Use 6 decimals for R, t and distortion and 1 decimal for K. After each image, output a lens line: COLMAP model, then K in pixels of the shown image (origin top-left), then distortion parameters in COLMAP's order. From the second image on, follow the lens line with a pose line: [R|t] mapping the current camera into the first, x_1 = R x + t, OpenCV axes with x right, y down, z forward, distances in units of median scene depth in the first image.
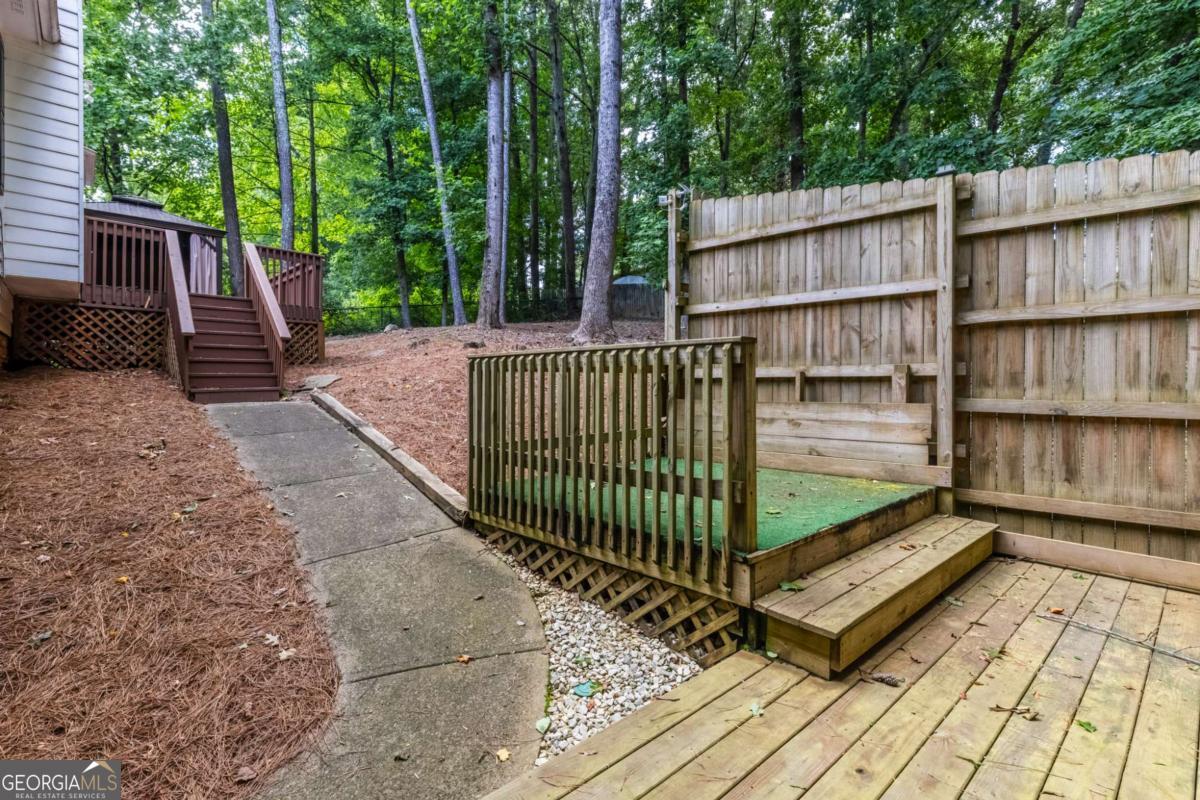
lens RADIAL K [[549.9, 0, 595.6], [0, 549.9, 386.2], [0, 0, 1]] dist [0.009298, -0.000156]
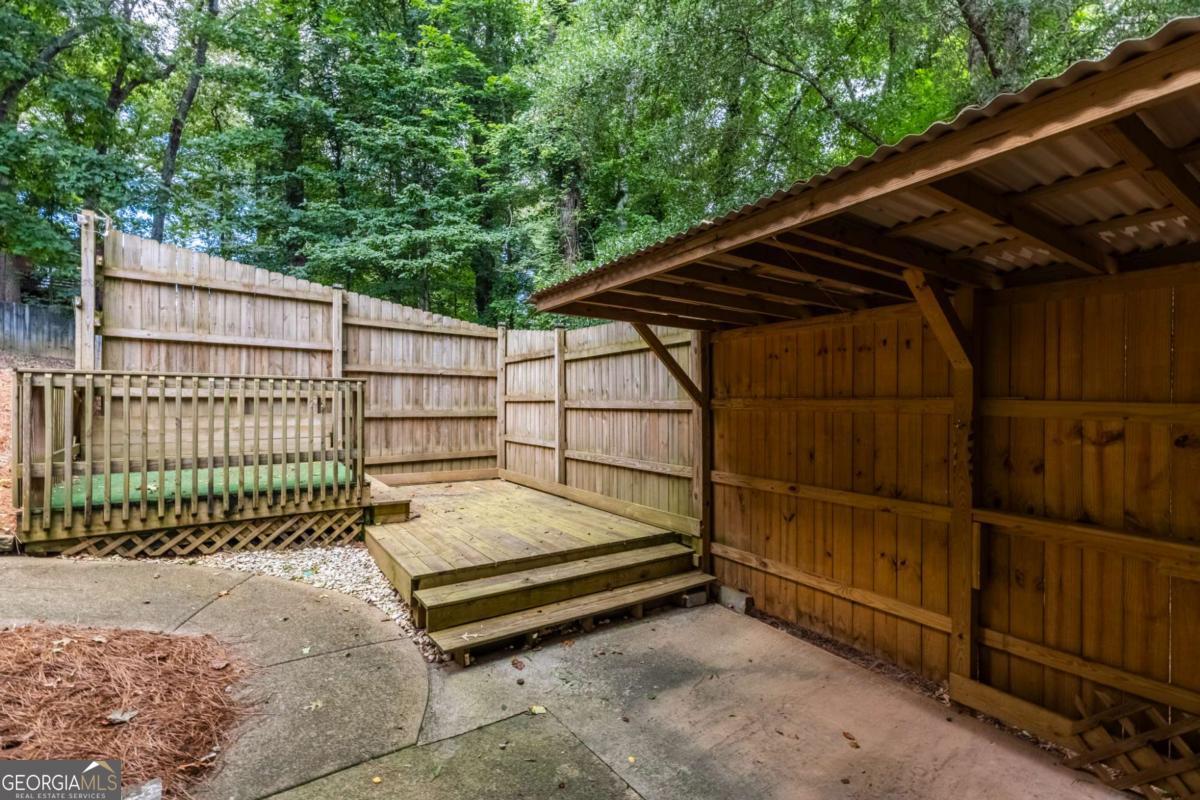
lens RADIAL K [[544.0, 0, 597.4], [0, 544.0, 393.3], [0, 0, 1]] dist [0.003061, 0.000319]
pose [[0.140331, 0.021392, 0.989873, -1.042227], [0.003427, 0.999750, -0.022091, 0.008841], [-0.990099, 0.006492, 0.140223, -0.107640]]
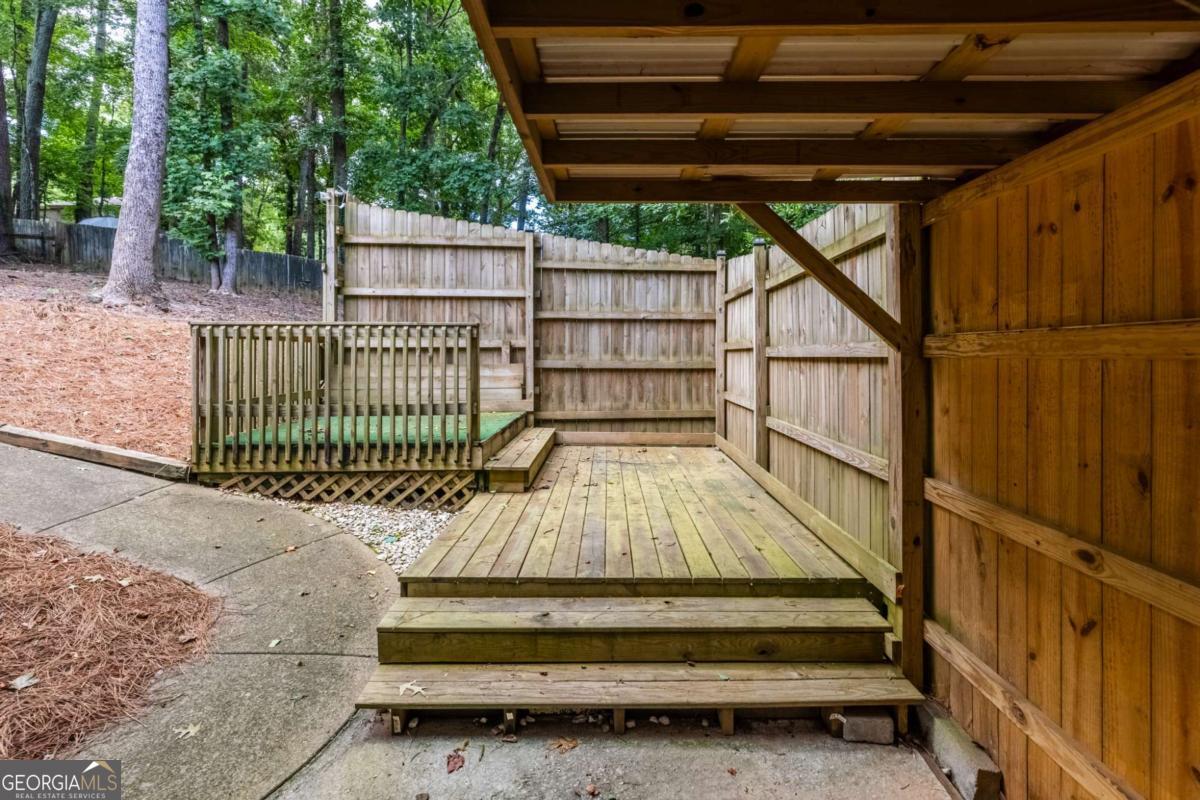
lens RADIAL K [[557.9, 0, 598.6], [0, 557.9, 354.0], [0, 0, 1]] dist [0.003659, 0.000440]
pose [[0.675561, 0.005261, 0.737285, -0.514499], [0.003490, 0.999941, -0.010333, 0.021089], [-0.737296, 0.009554, 0.675503, -0.343016]]
